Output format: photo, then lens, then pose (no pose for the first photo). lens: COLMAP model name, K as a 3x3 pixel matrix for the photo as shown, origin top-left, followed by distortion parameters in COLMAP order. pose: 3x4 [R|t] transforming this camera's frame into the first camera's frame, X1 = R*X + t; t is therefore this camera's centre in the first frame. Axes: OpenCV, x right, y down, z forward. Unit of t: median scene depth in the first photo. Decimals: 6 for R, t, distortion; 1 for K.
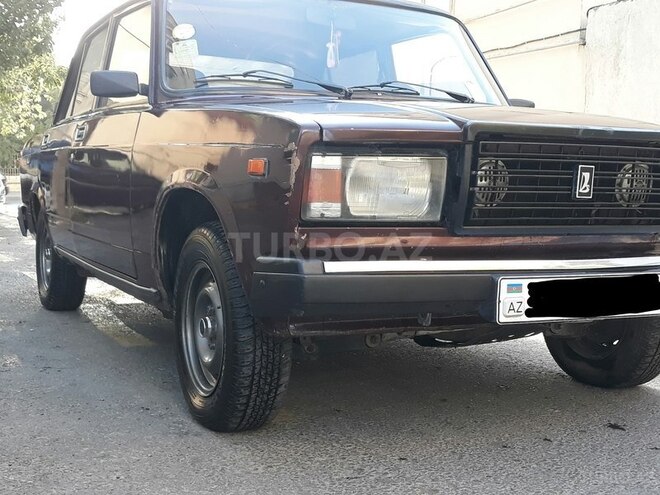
lens RADIAL K [[950.9, 0, 330.0], [0, 950.9, 247.5], [0, 0, 1]] dist [0.222484, -0.707129]
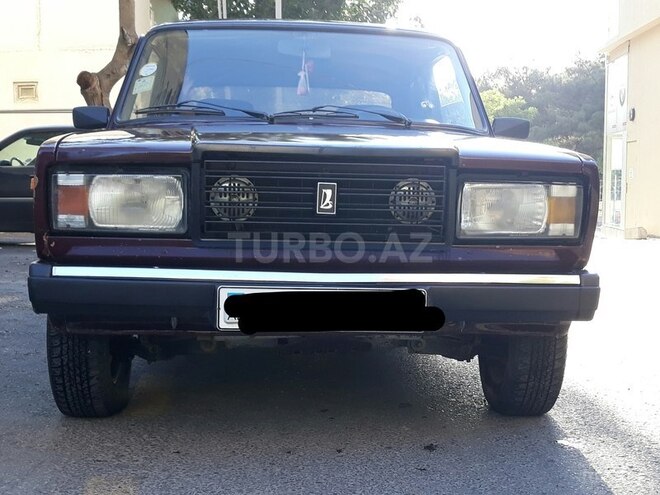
lens RADIAL K [[950.9, 0, 330.0], [0, 950.9, 247.5], [0, 0, 1]] dist [0.222484, -0.707129]
pose [[0.919065, 0.018346, -0.393679, 0.669760], [-0.029678, 0.999301, -0.022716, 0.007976], [0.392988, 0.032561, 0.918967, 0.058659]]
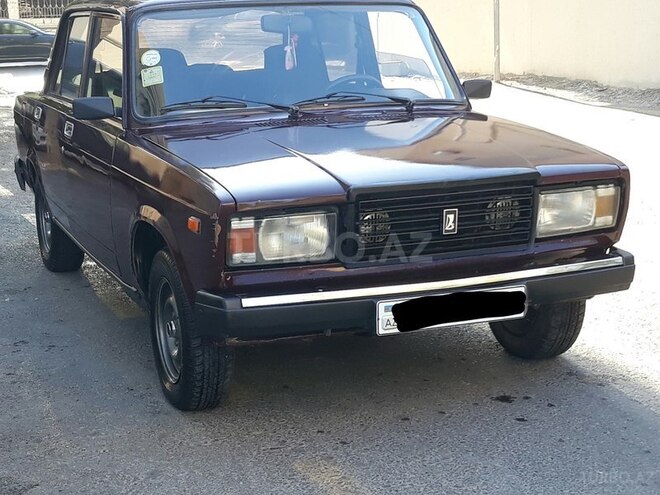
lens RADIAL K [[1321.8, 0, 330.0], [0, 1321.8, 247.5], [0, 0, 1]] dist [0.244629, -0.292452]
pose [[0.996298, -0.022562, -0.082955, 0.249472], [0.033215, 0.991039, 0.129381, -0.267801], [0.079293, -0.131657, 0.988119, -0.772240]]
